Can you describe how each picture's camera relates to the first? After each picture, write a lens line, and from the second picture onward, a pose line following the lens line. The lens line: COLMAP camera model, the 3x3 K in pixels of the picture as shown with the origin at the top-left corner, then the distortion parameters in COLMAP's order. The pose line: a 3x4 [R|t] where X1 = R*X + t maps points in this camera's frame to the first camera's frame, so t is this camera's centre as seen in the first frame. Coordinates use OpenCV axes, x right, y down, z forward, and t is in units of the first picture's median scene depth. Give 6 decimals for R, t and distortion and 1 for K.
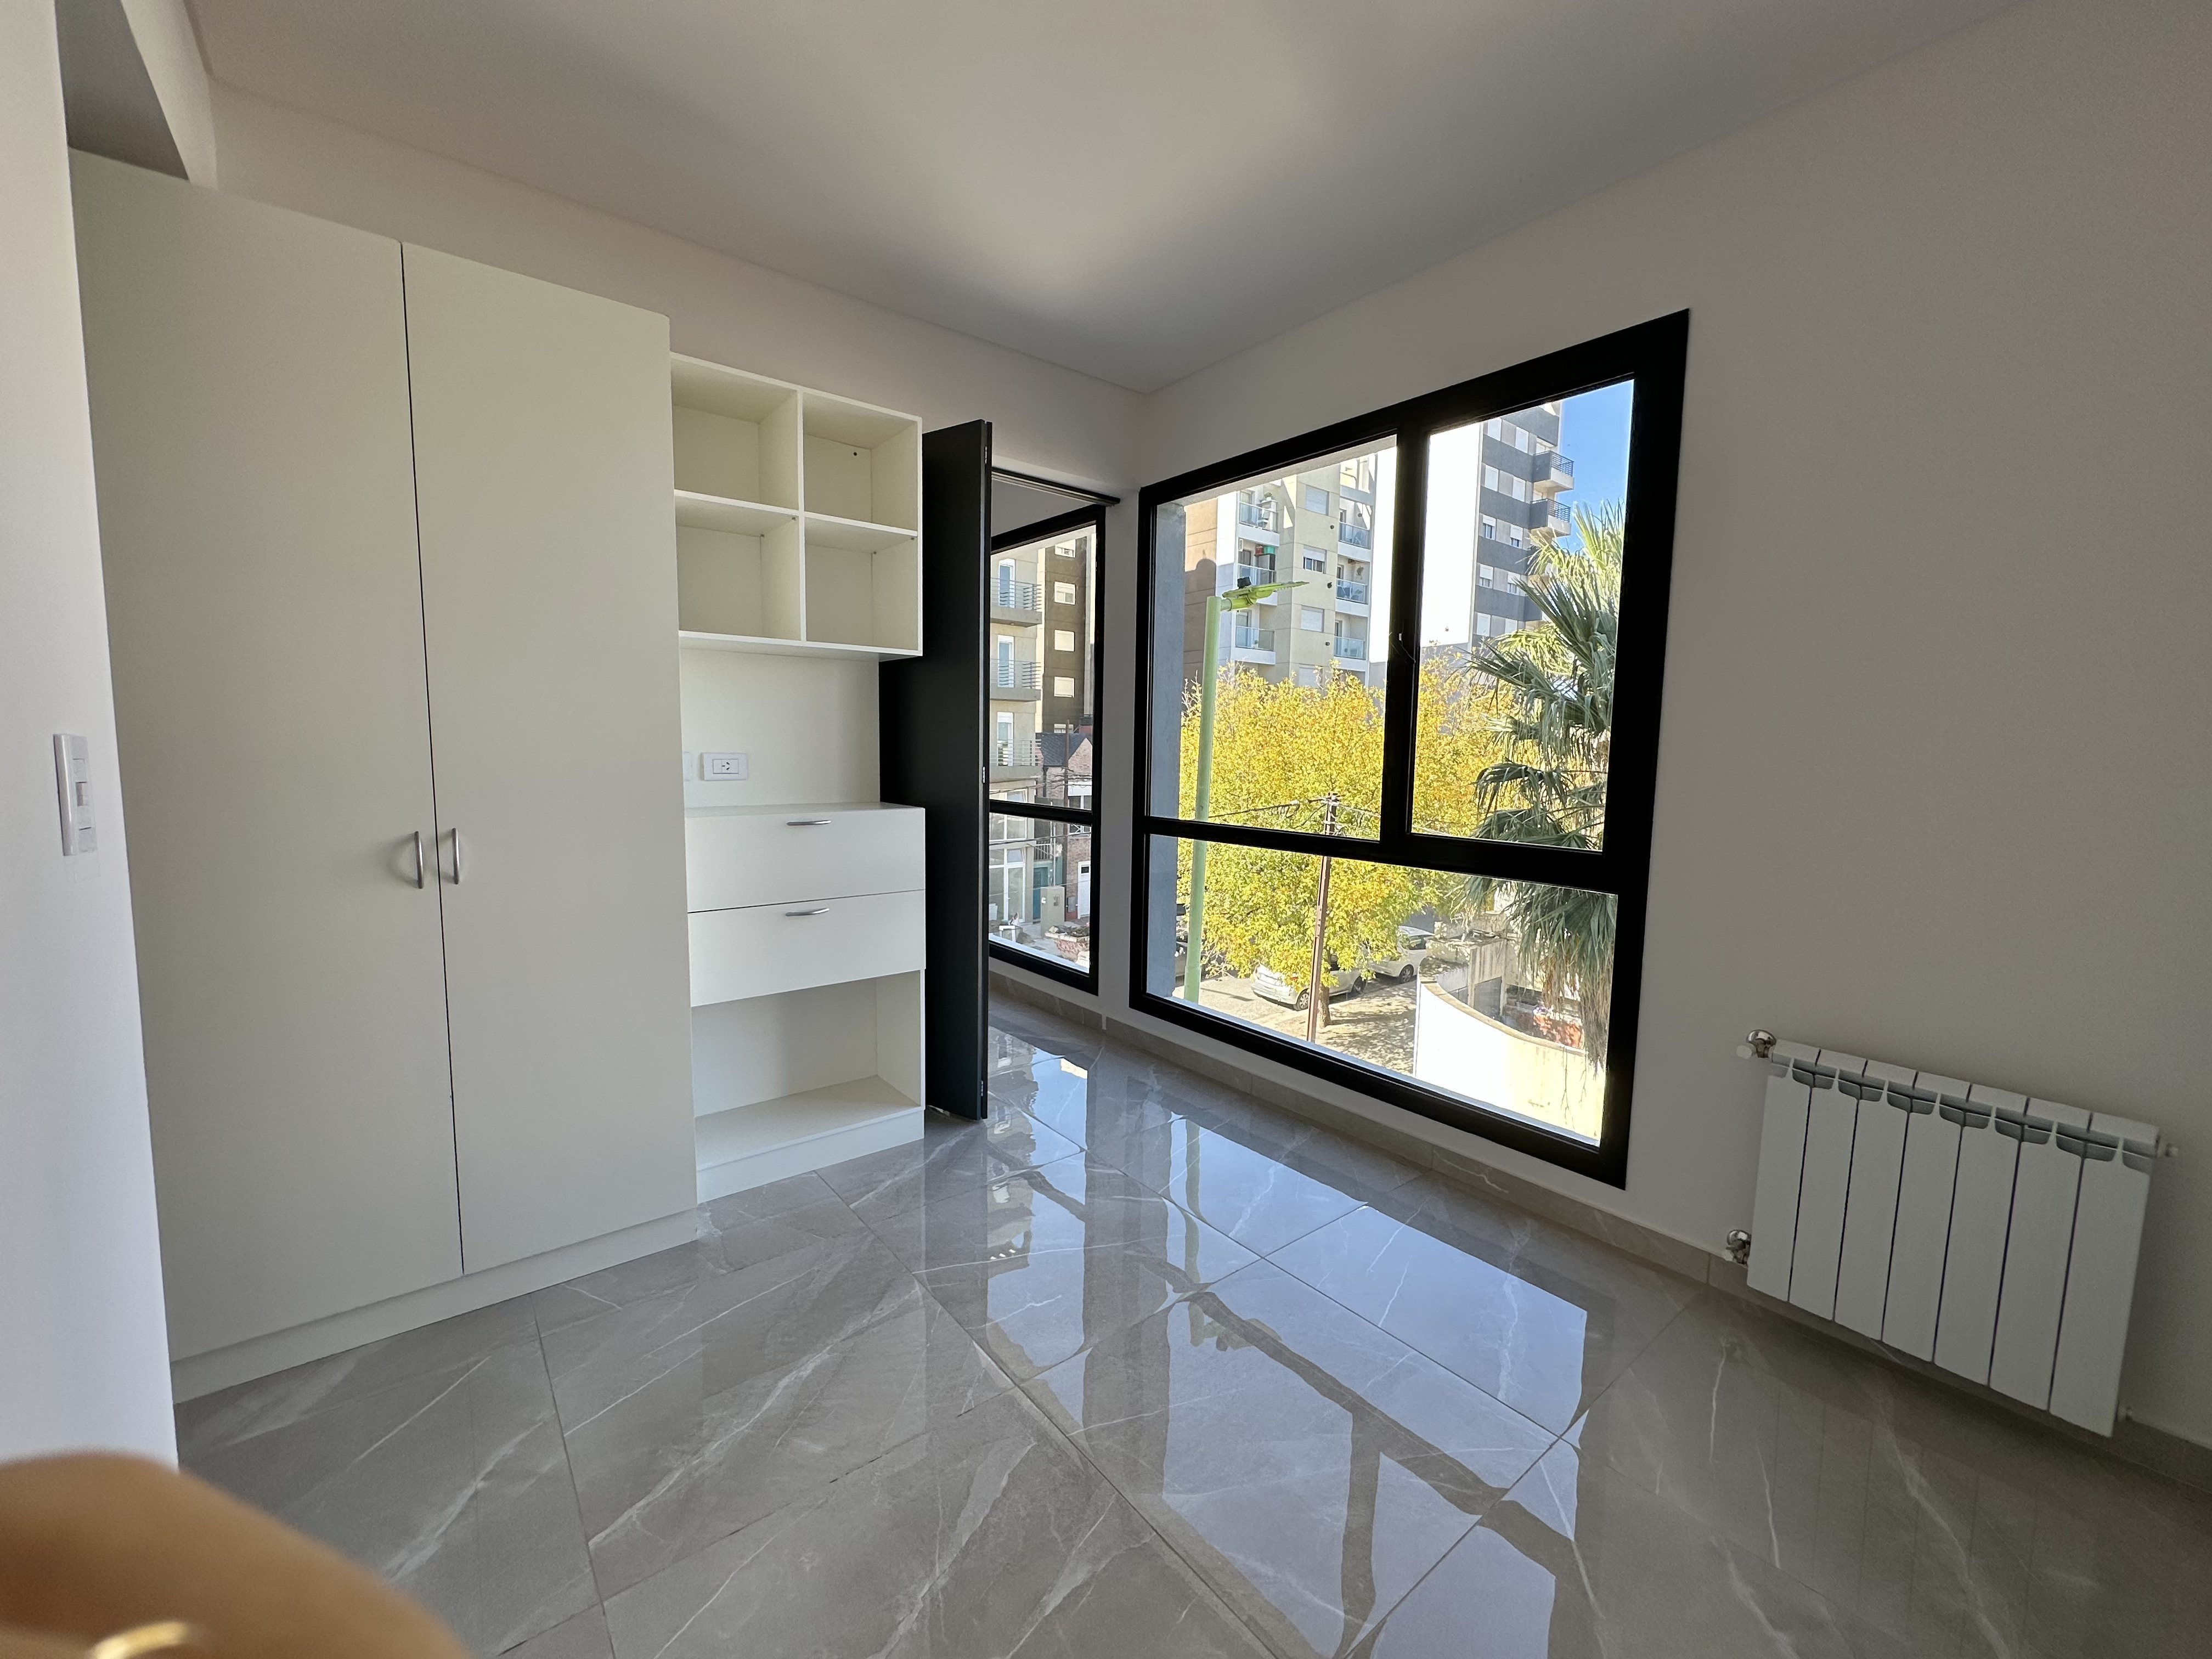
lens RADIAL K [[879.2, 0, 1105.5], [0, 879.2, 830.5], [0, 0, 1]] dist [-0.001311, 0.000374]
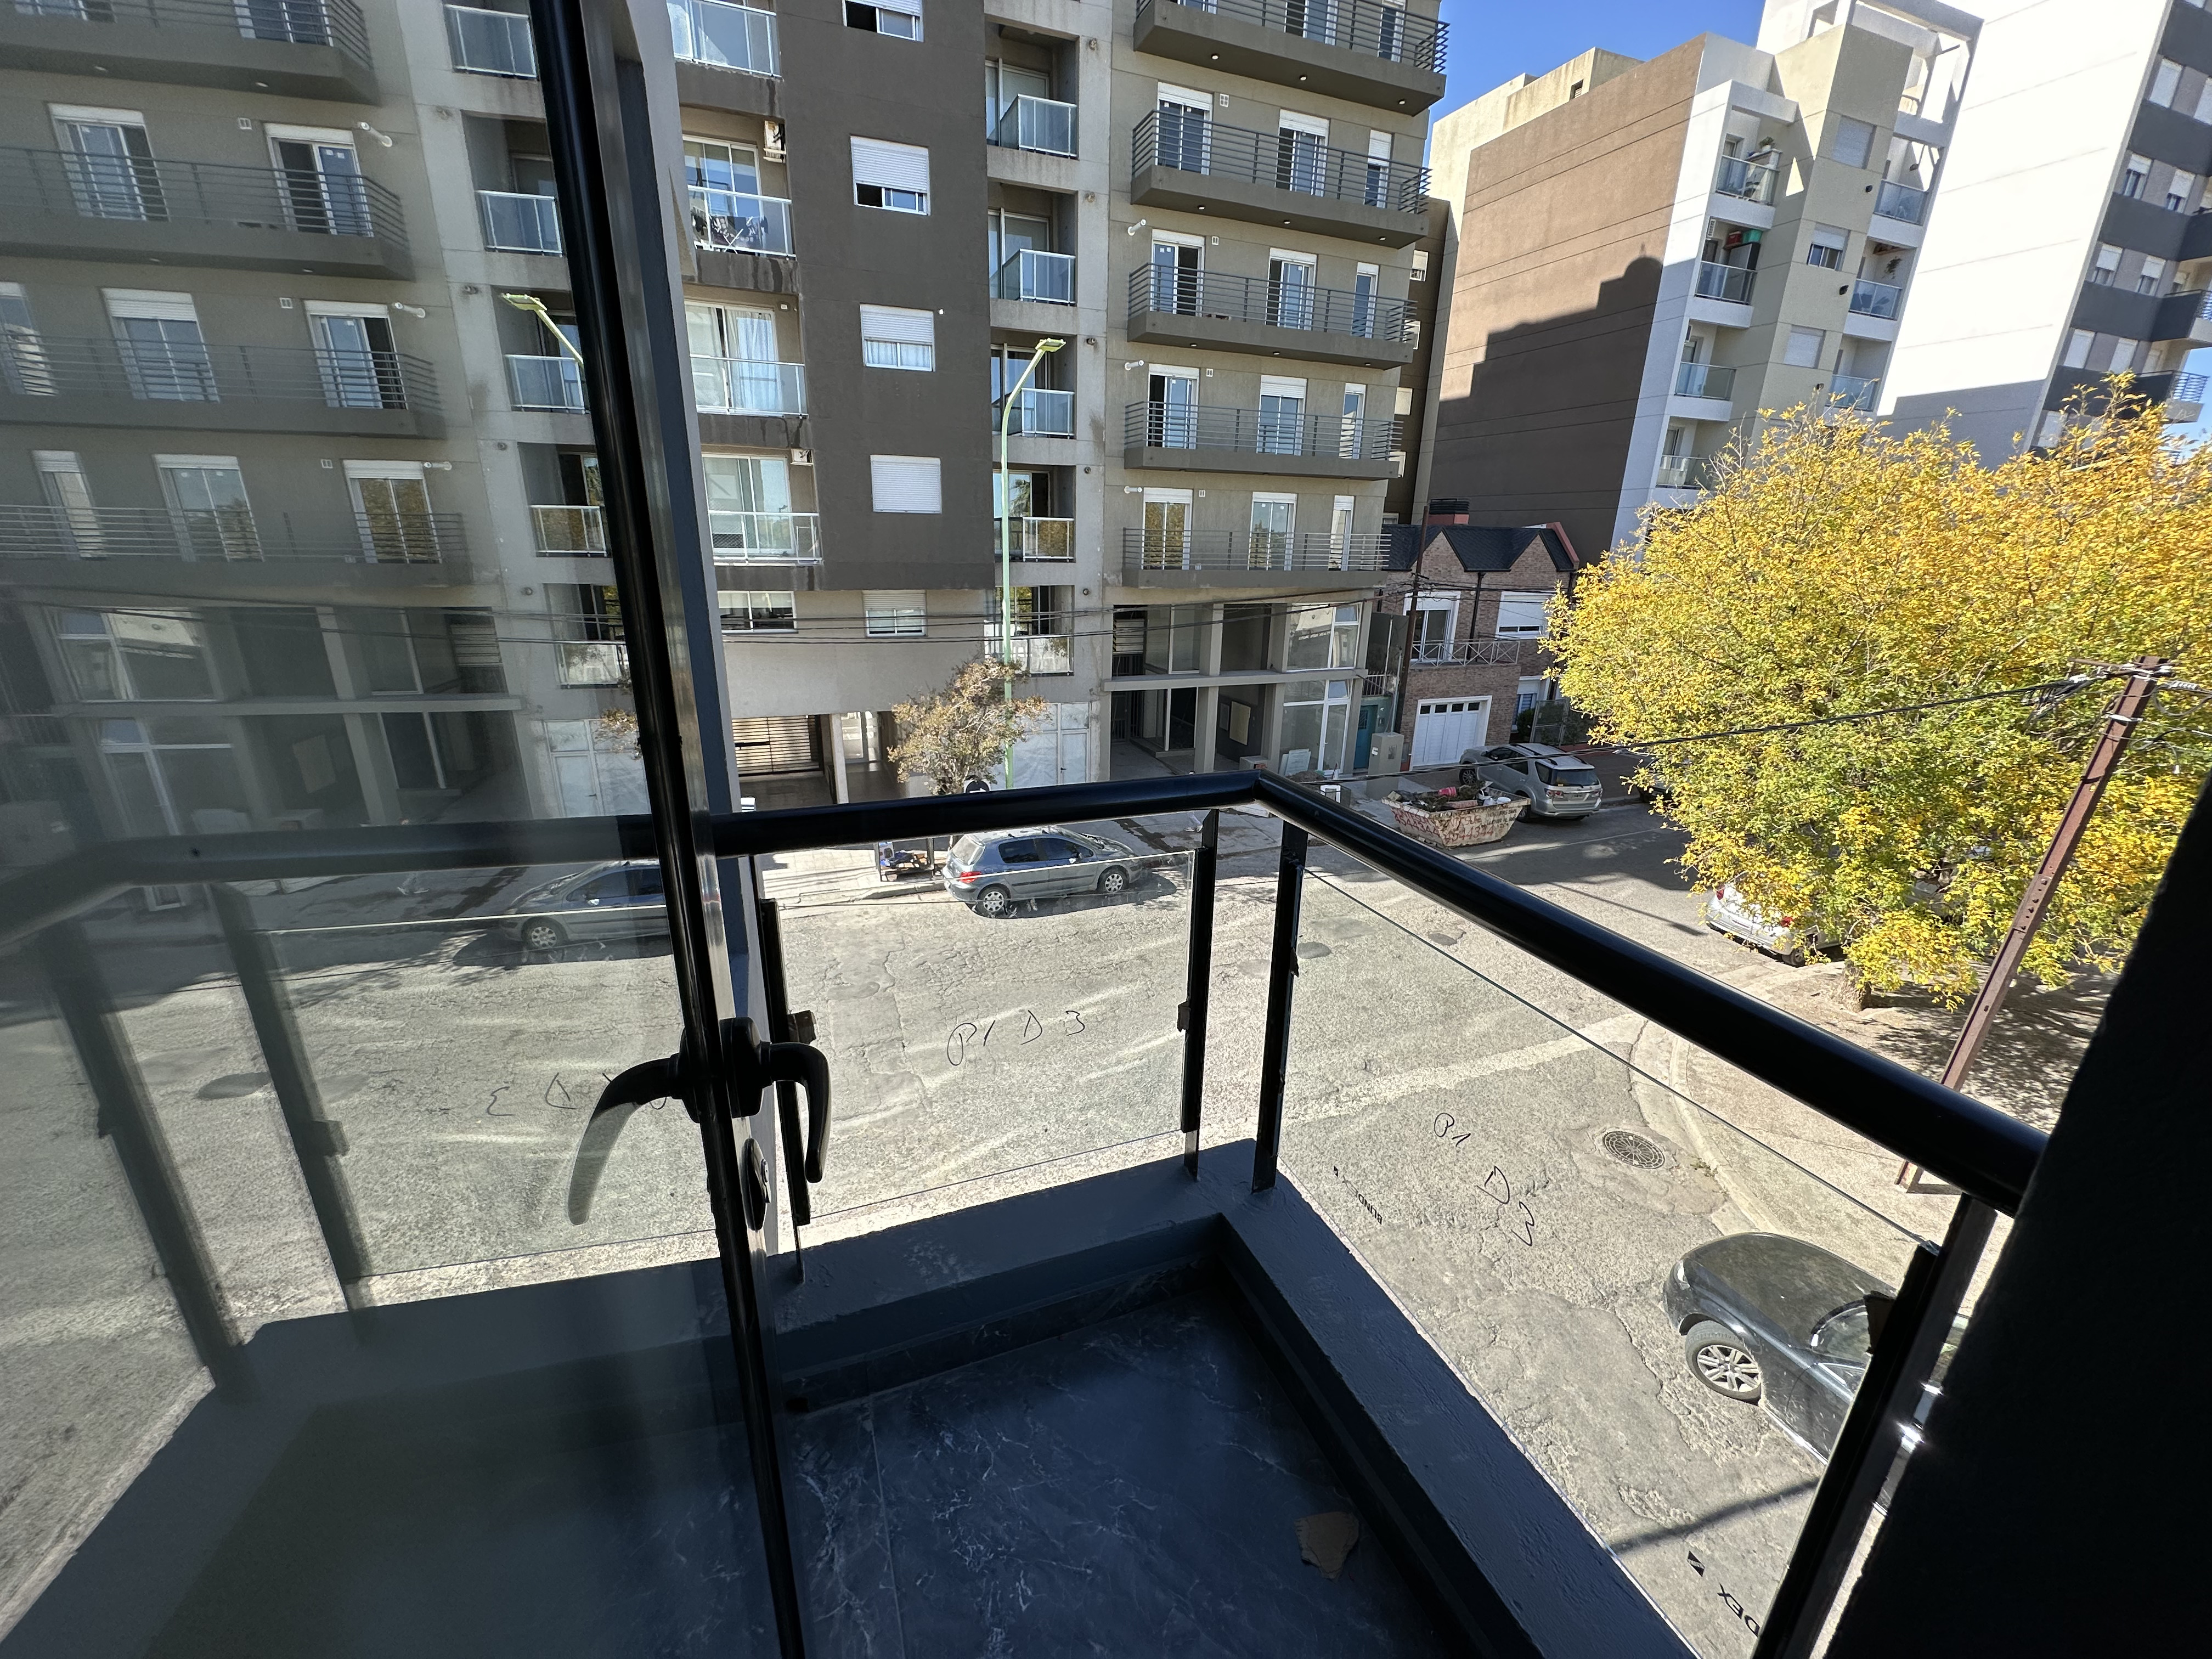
lens RADIAL K [[879.2, 0, 1105.0], [0, 879.2, 822.0], [0, 0, 1]] dist [-0.001311, 0.000374]
pose [[0.959413, 0.092931, -0.266254, -0.066495], [-0.032676, 0.974417, 0.222358, -0.018449], [0.280106, -0.204633, 0.937905, 0.149013]]
